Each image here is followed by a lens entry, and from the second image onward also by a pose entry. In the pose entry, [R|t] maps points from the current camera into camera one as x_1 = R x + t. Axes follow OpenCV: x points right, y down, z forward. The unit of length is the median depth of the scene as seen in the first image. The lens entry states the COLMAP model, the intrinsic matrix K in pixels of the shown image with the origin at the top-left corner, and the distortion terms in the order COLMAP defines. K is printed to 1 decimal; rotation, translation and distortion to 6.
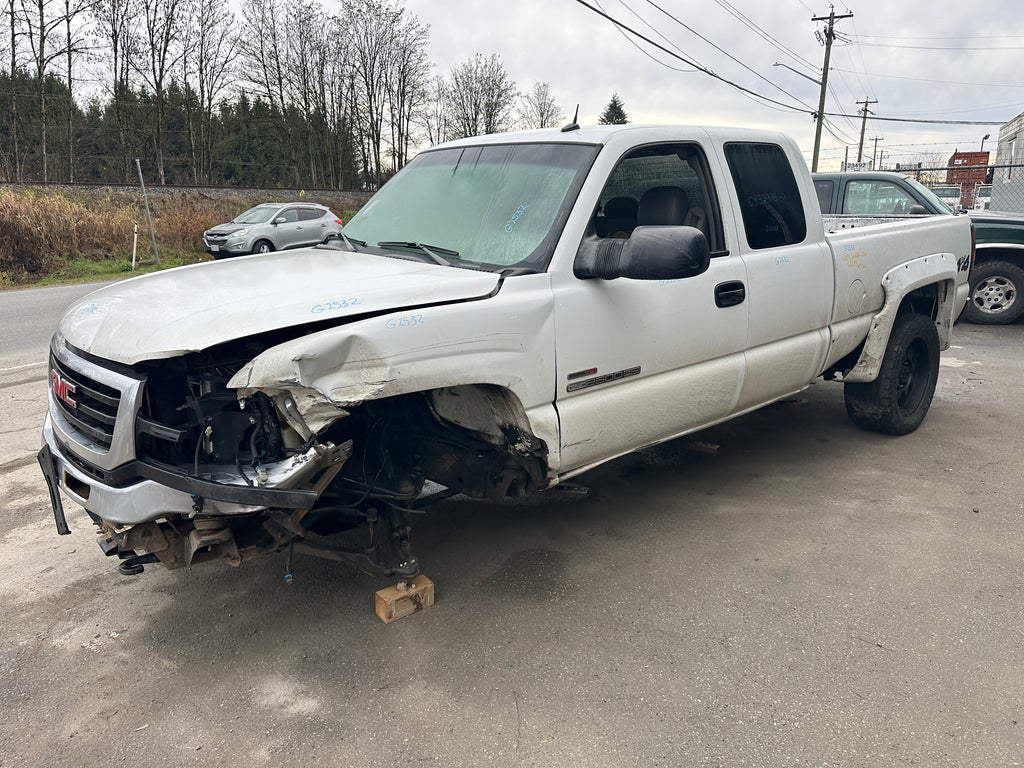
lens RADIAL K [[722.1, 0, 510.0], [0, 722.1, 376.4], [0, 0, 1]] dist [0.023143, -0.030929]
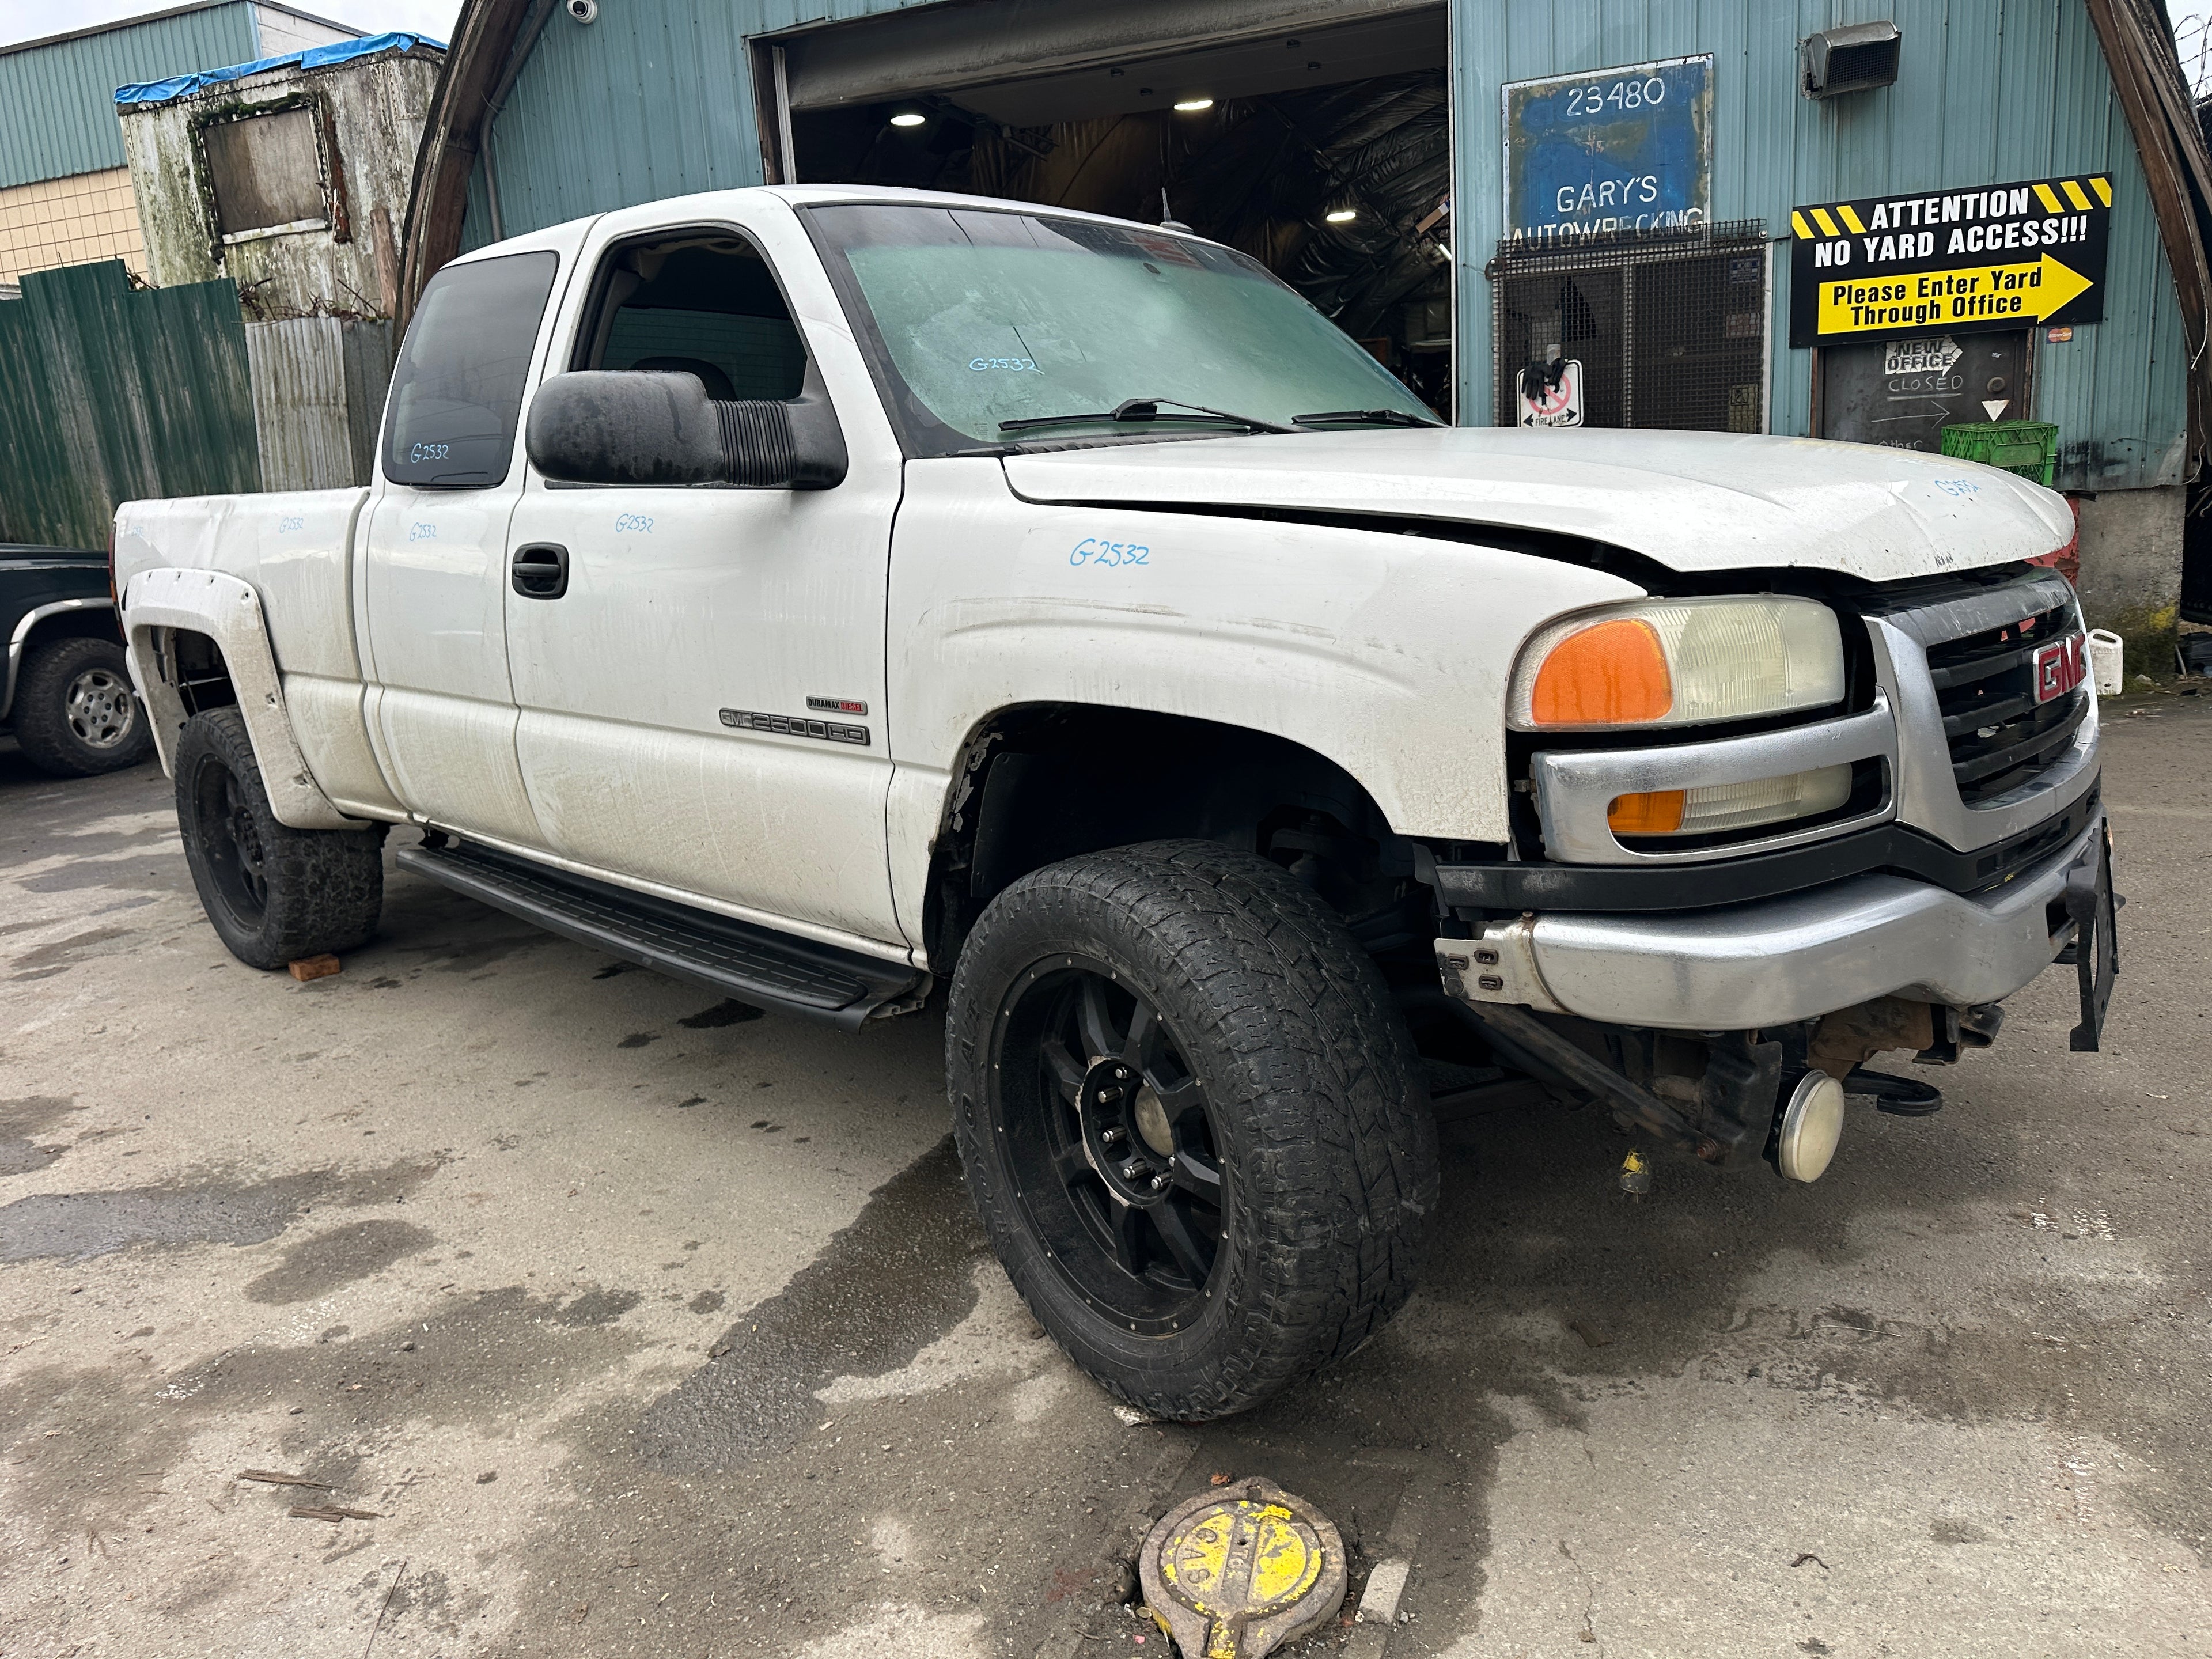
lens RADIAL K [[1556.2, 0, 1114.5], [0, 1556.2, 806.4], [0, 0, 1]] dist [0.012092, -0.010883]
pose [[-0.135550, -0.170870, 0.975925, -0.706288], [0.284885, 0.936696, 0.203571, -0.120490], [-0.948929, 0.305620, -0.078291, 0.799647]]
